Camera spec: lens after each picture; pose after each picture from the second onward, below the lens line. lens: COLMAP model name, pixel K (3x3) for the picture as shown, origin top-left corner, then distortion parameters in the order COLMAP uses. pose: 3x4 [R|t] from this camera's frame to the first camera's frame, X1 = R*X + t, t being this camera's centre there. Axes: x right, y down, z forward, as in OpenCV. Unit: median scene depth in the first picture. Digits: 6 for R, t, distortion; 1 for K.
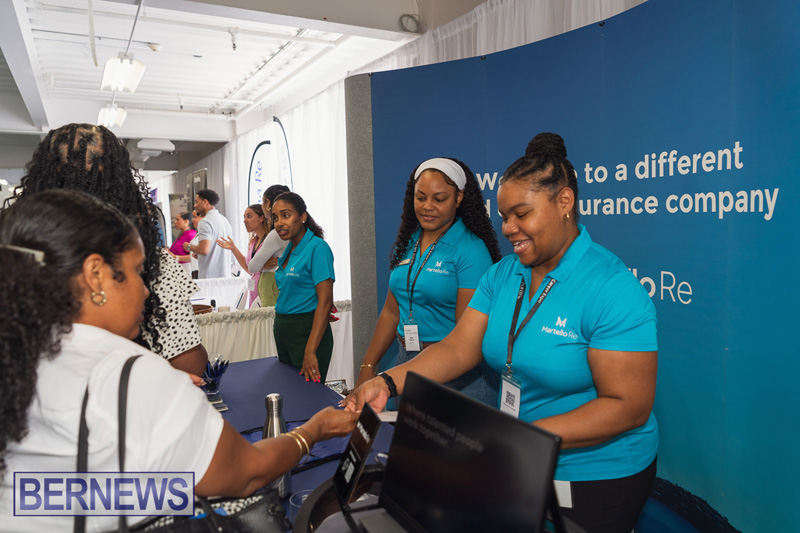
lens RADIAL K [[641.2, 0, 400.3], [0, 641.2, 266.8], [0, 0, 1]] dist [0.005082, 0.000305]
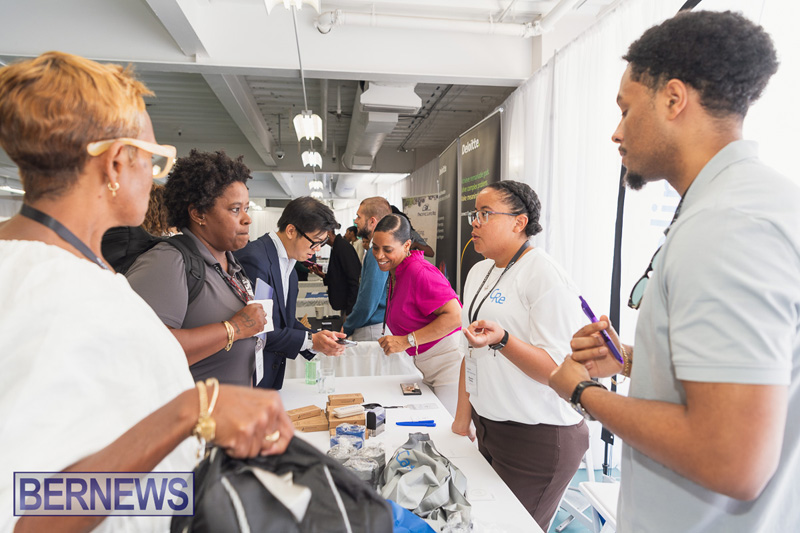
lens RADIAL K [[537.6, 0, 399.7], [0, 537.6, 266.8], [0, 0, 1]] dist [-0.000244, -0.000066]
pose [[0.944993, 0.033888, -0.325332, -0.212714], [-0.040963, 0.999049, -0.014918, -0.035002], [0.324517, 0.027424, 0.945482, 0.556421]]
